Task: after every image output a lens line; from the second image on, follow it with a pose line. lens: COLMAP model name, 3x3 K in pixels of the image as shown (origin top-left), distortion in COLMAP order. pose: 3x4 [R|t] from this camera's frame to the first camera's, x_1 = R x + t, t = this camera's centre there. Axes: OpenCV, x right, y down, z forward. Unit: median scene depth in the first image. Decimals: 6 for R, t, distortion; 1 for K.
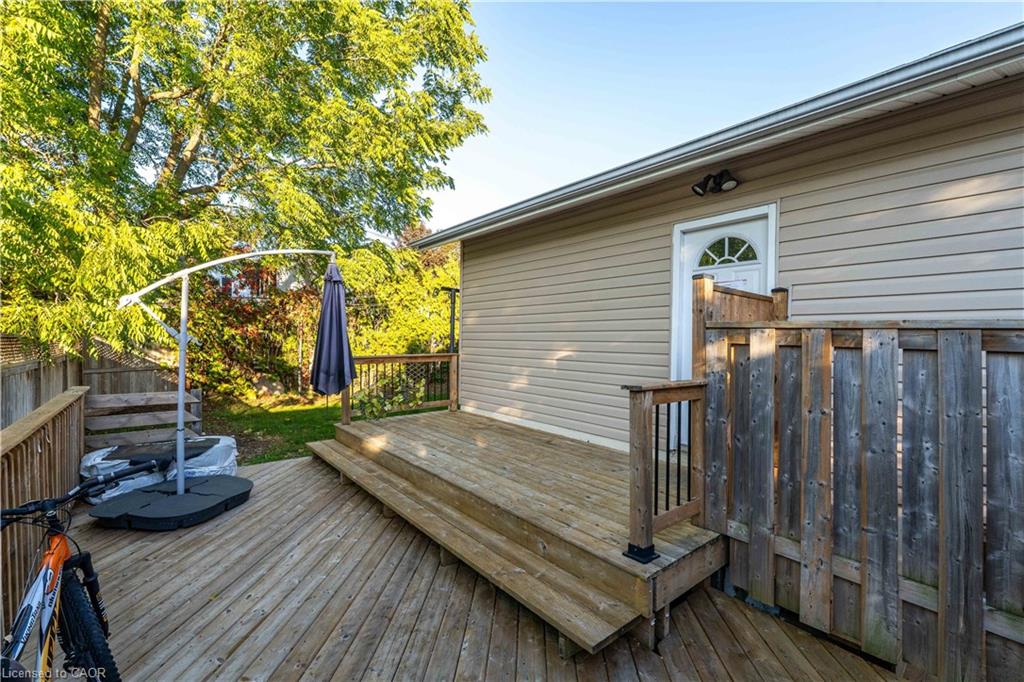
lens RADIAL K [[450.5, 0, 512.4], [0, 450.5, 347.4], [0, 0, 1]] dist [-0.002563, -0.000541]
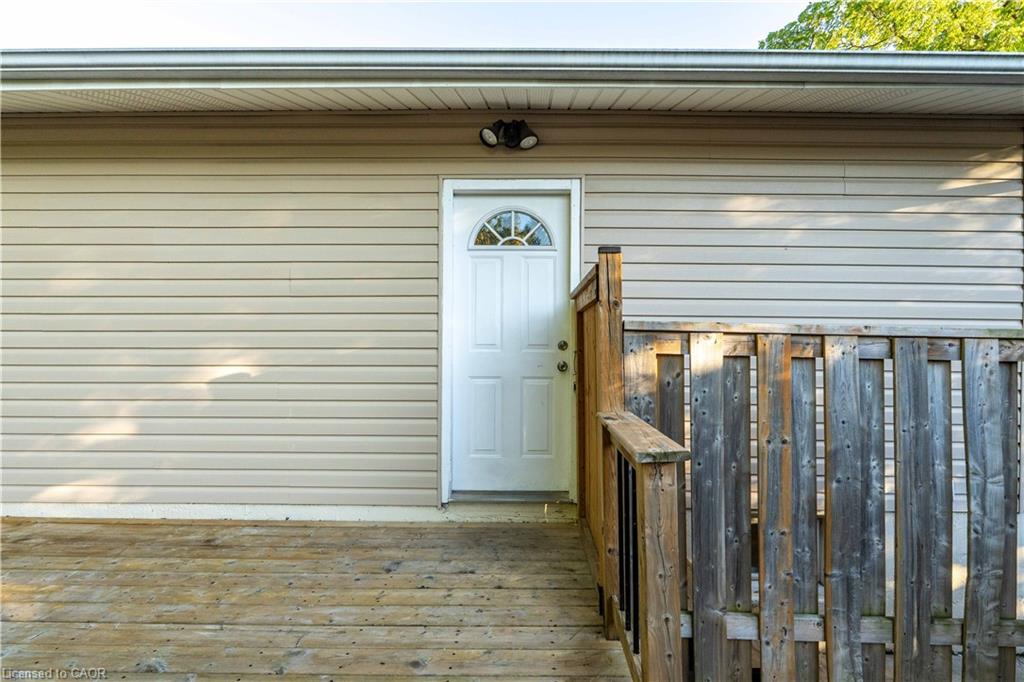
lens RADIAL K [[450.5, 0, 512.4], [0, 450.5, 347.4], [0, 0, 1]] dist [-0.002563, -0.000541]
pose [[0.628498, -0.016777, 0.777631, -0.215298], [0.014703, 0.999845, 0.009687, -0.033427], [-0.777672, 0.005346, 0.628647, 0.876049]]
